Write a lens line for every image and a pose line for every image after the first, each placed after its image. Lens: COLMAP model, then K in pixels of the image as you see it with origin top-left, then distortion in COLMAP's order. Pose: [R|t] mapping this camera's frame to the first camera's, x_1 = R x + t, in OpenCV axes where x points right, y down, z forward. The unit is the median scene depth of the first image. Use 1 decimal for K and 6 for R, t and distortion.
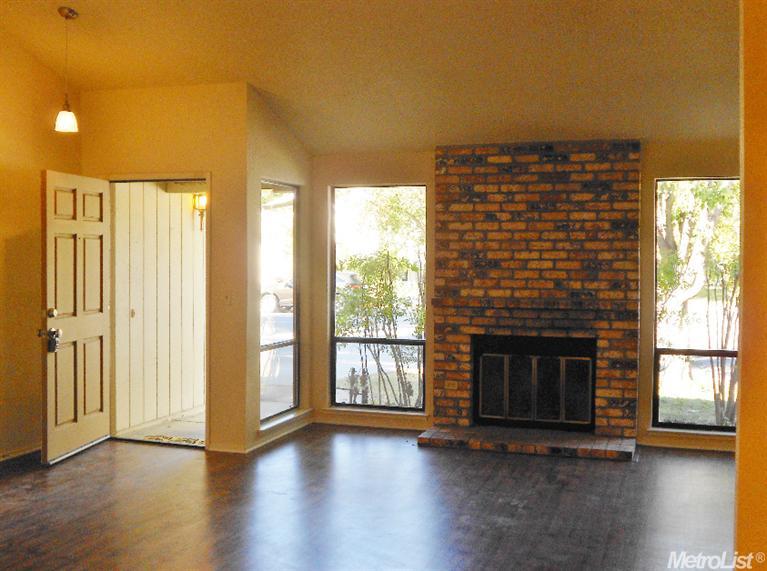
lens RADIAL K [[813.0, 0, 384.2], [0, 813.0, 267.3], [0, 0, 1]] dist [0.004455, -0.003044]
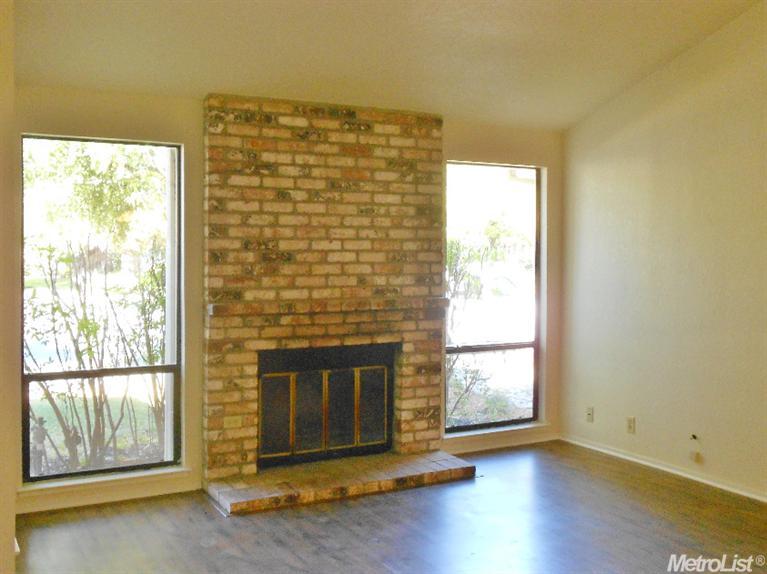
lens RADIAL K [[813.0, 0, 384.2], [0, 813.0, 268.8], [0, 0, 1]] dist [0.004455, -0.003044]
pose [[0.702932, -0.019268, 0.710996, -0.353853], [0.012706, 0.999814, 0.014533, -0.002680], [-0.711144, -0.001182, 0.703046, 0.400206]]
